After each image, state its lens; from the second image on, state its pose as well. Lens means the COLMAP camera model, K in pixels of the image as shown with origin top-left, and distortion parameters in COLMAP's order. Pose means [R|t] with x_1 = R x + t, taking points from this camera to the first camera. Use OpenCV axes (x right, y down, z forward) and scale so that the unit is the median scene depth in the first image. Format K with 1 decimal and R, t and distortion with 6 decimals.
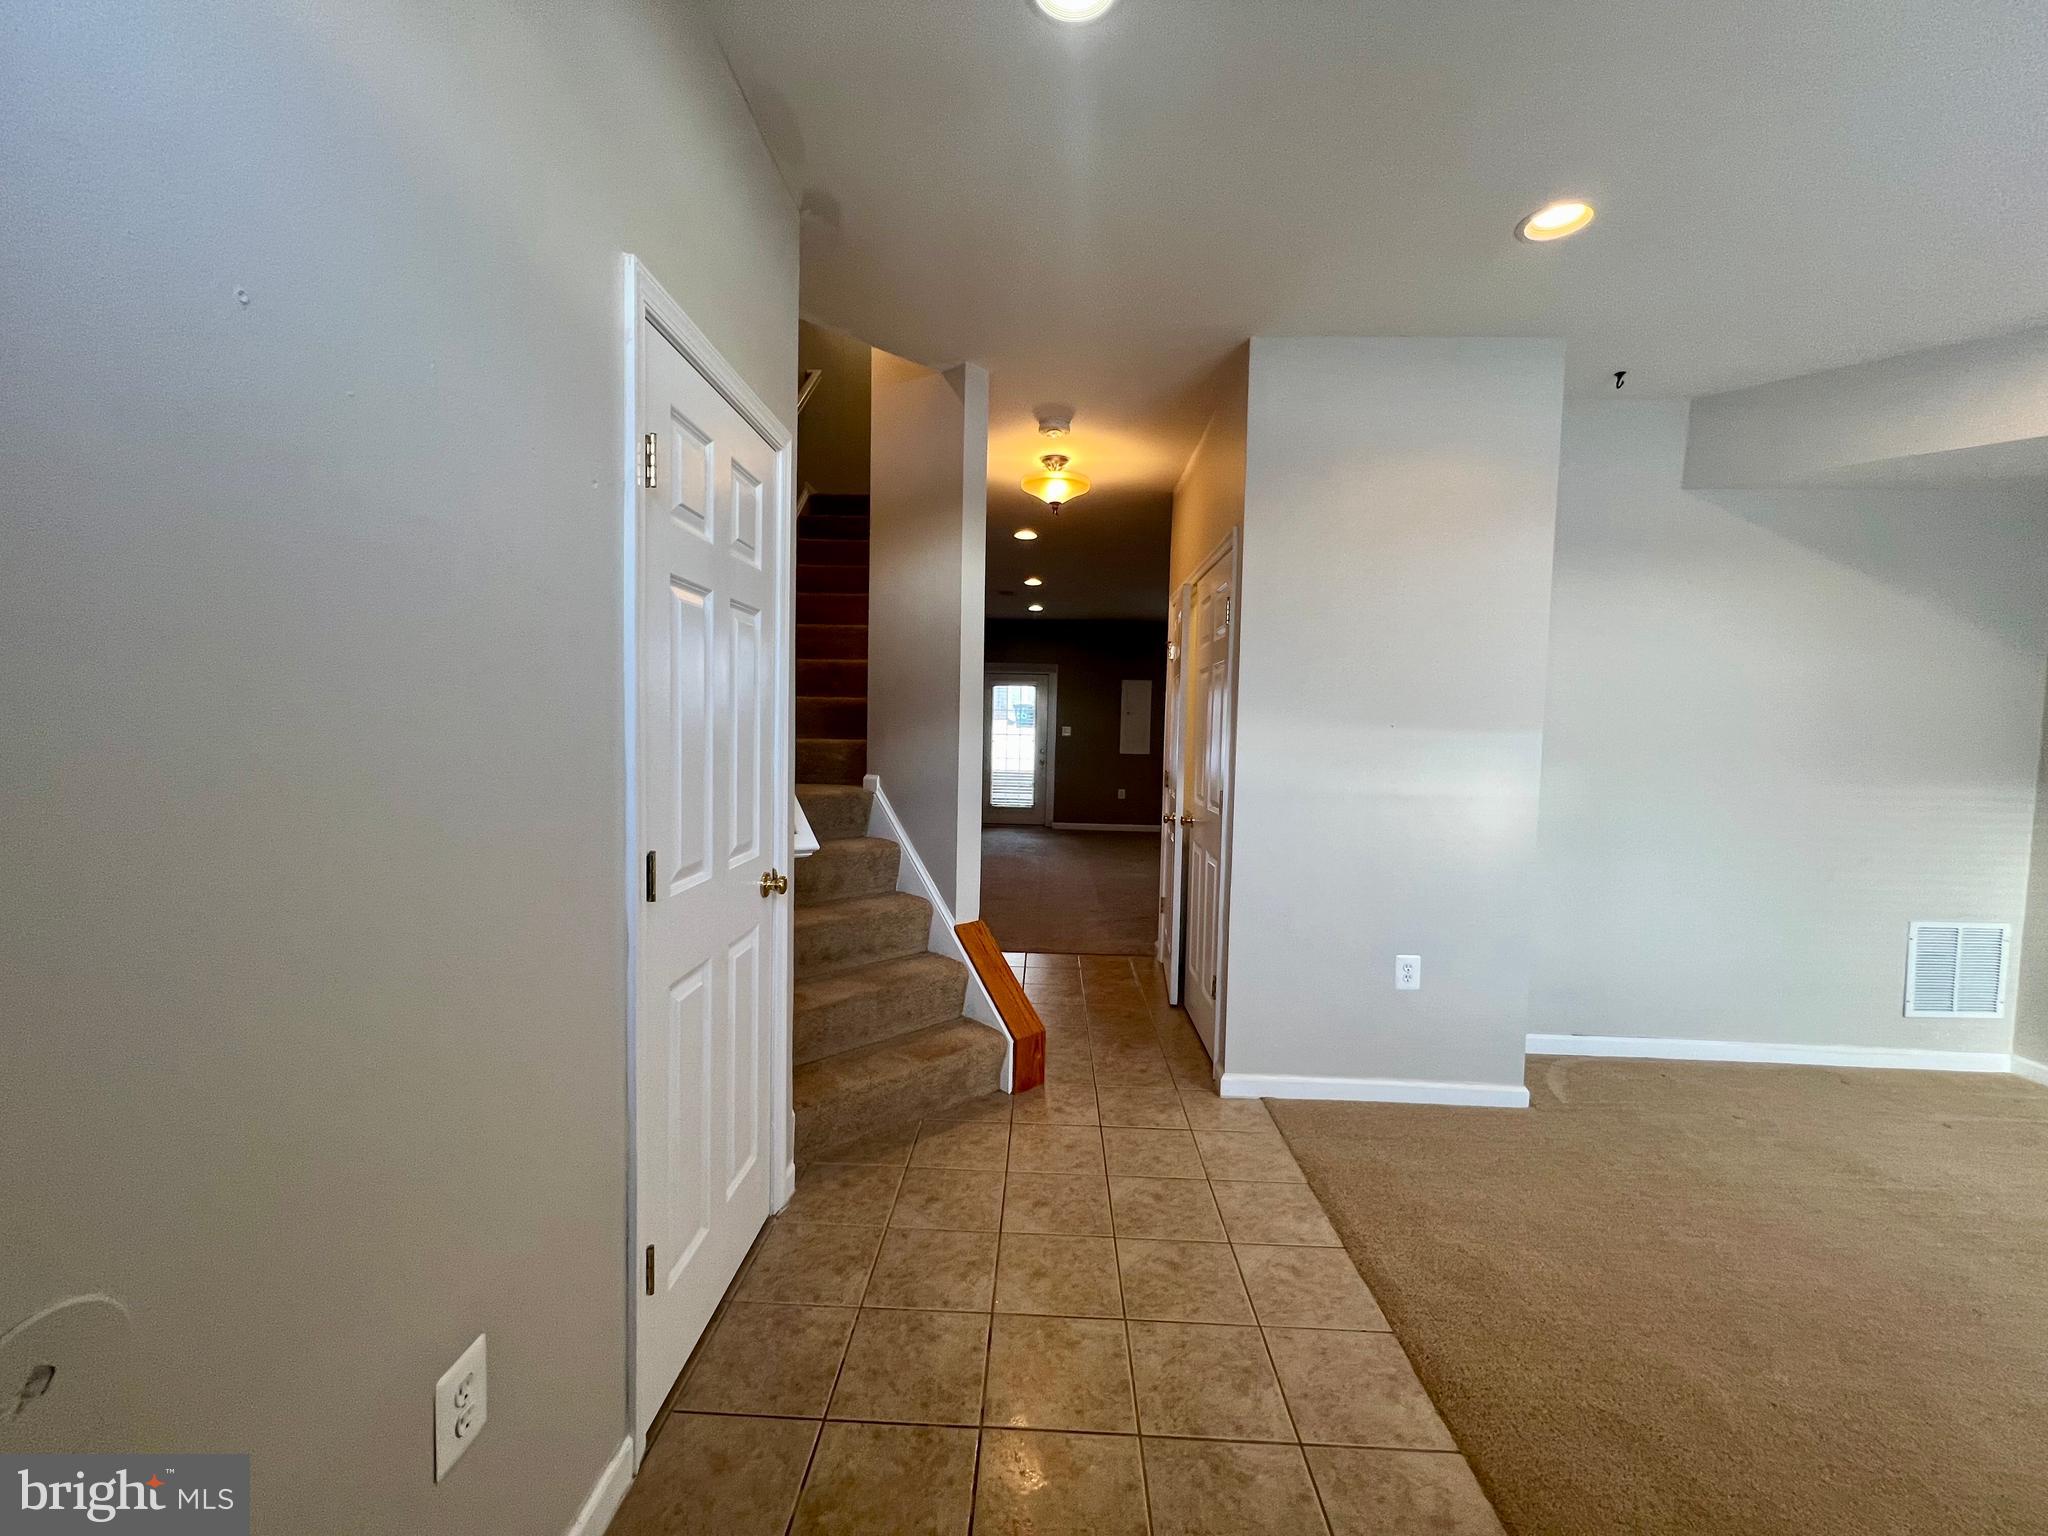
lens RADIAL K [[822.5, 0, 1009.9], [0, 822.5, 763.3], [0, 0, 1]] dist [0.000982, 0.000059]
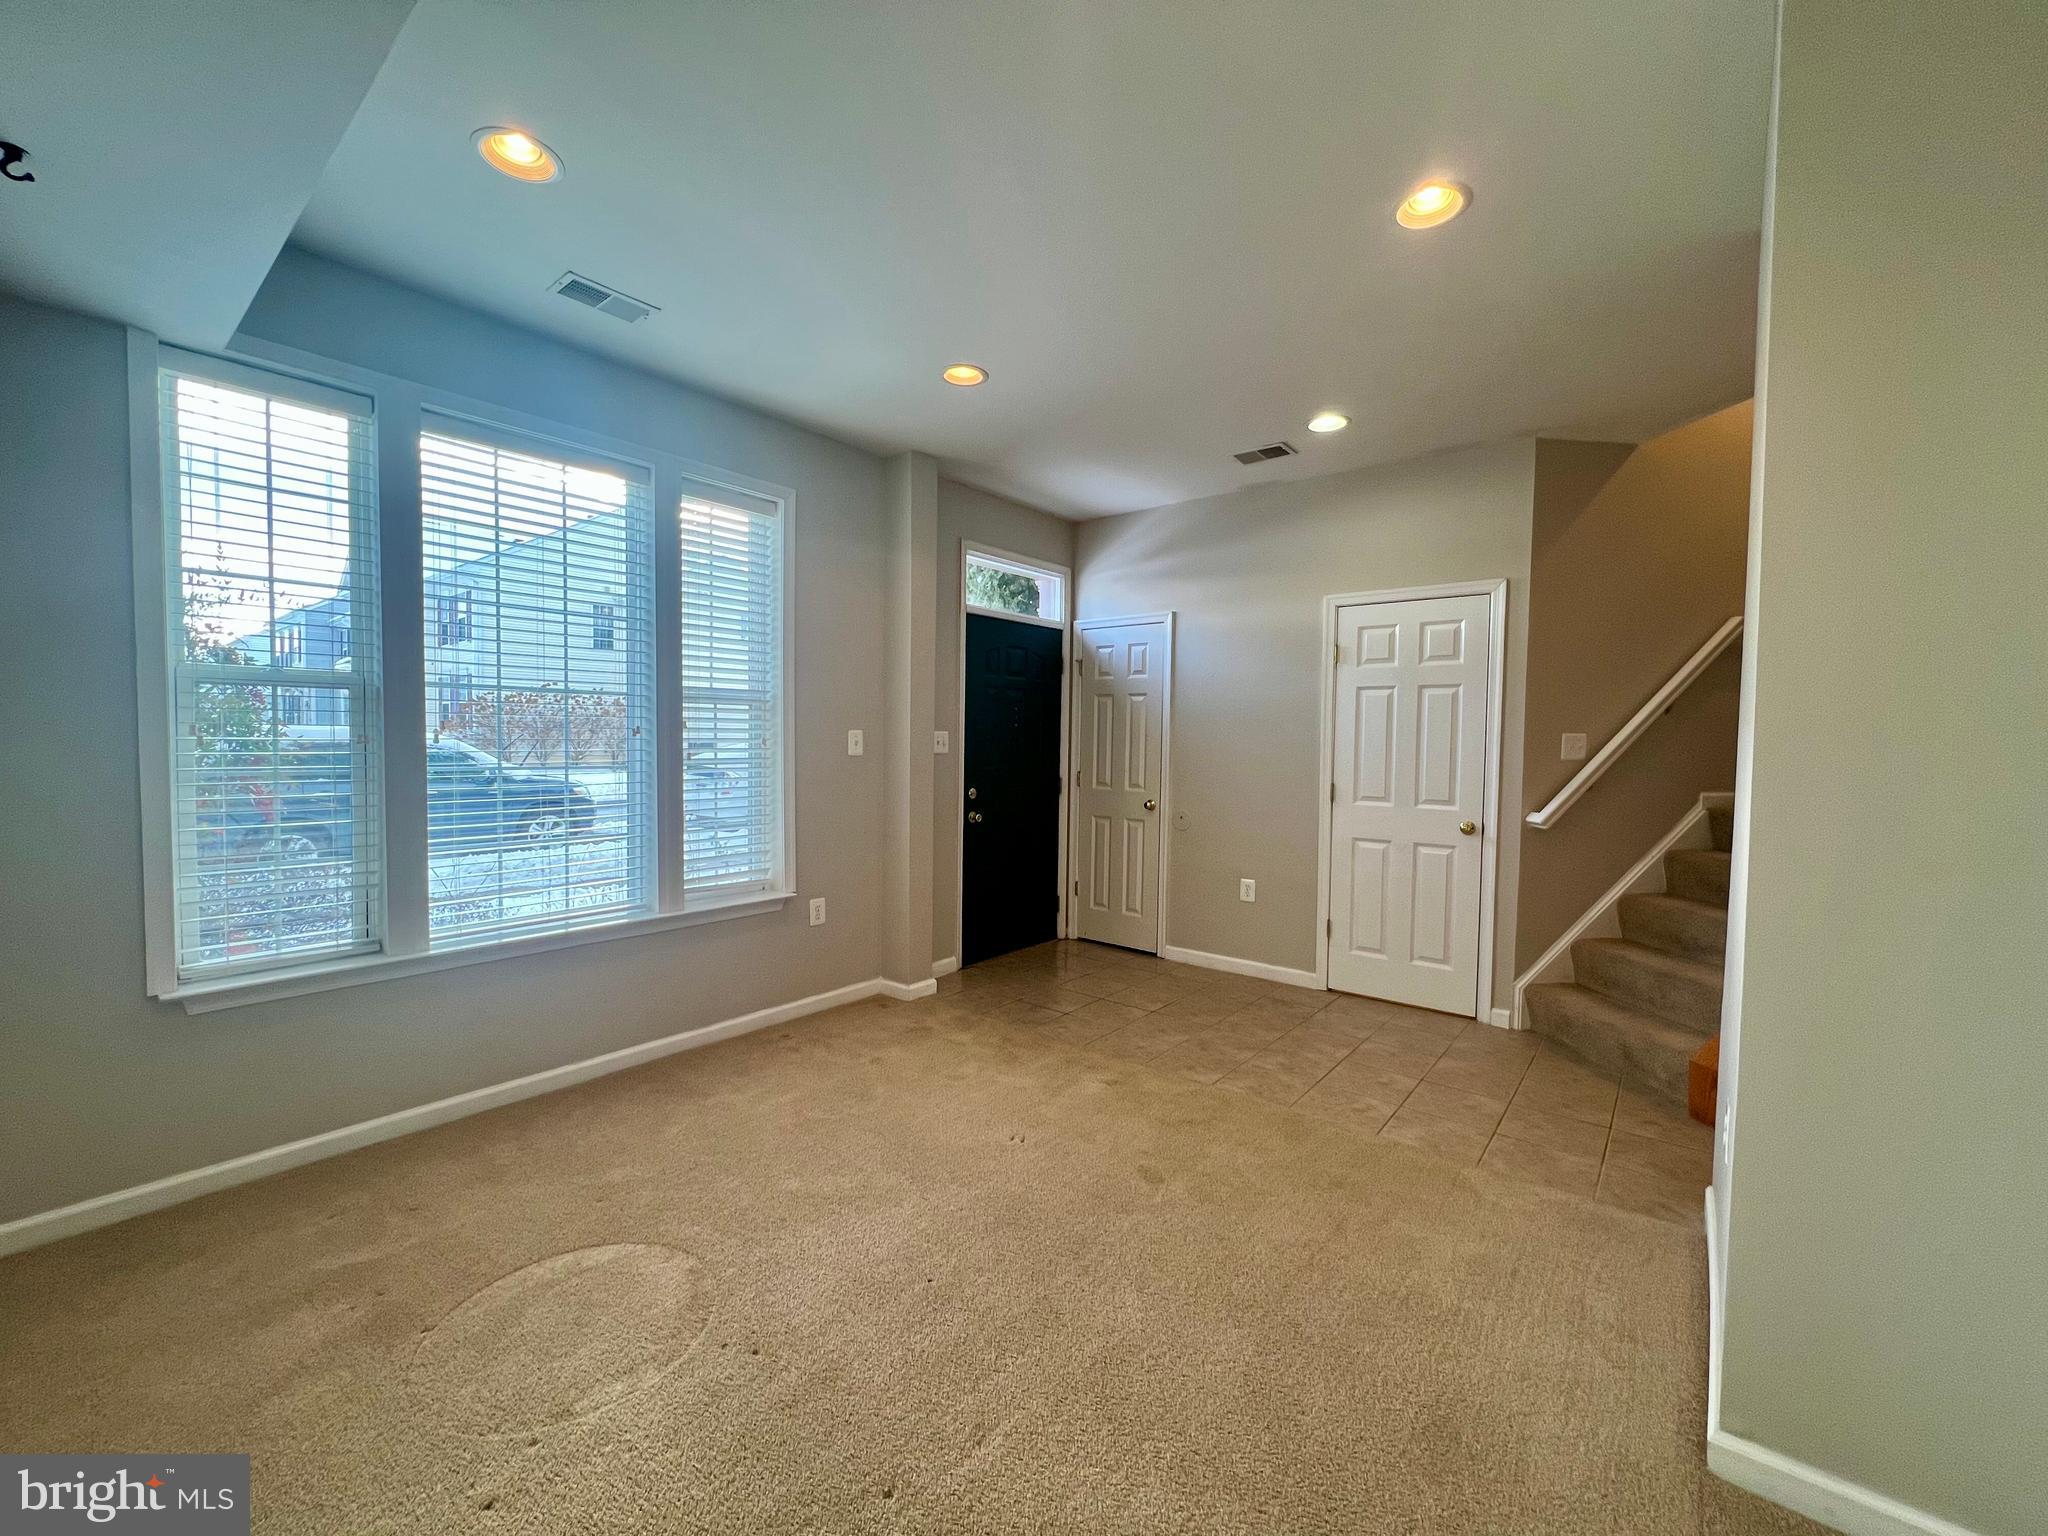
lens RADIAL K [[822.5, 0, 1009.9], [0, 822.5, 763.3], [0, 0, 1]] dist [0.000982, 0.000059]
pose [[-0.613781, -0.005018, -0.789460, 1.367893], [-0.061375, 0.997257, 0.041378, -0.008264], [0.787087, 0.073850, -0.612405, 0.994858]]
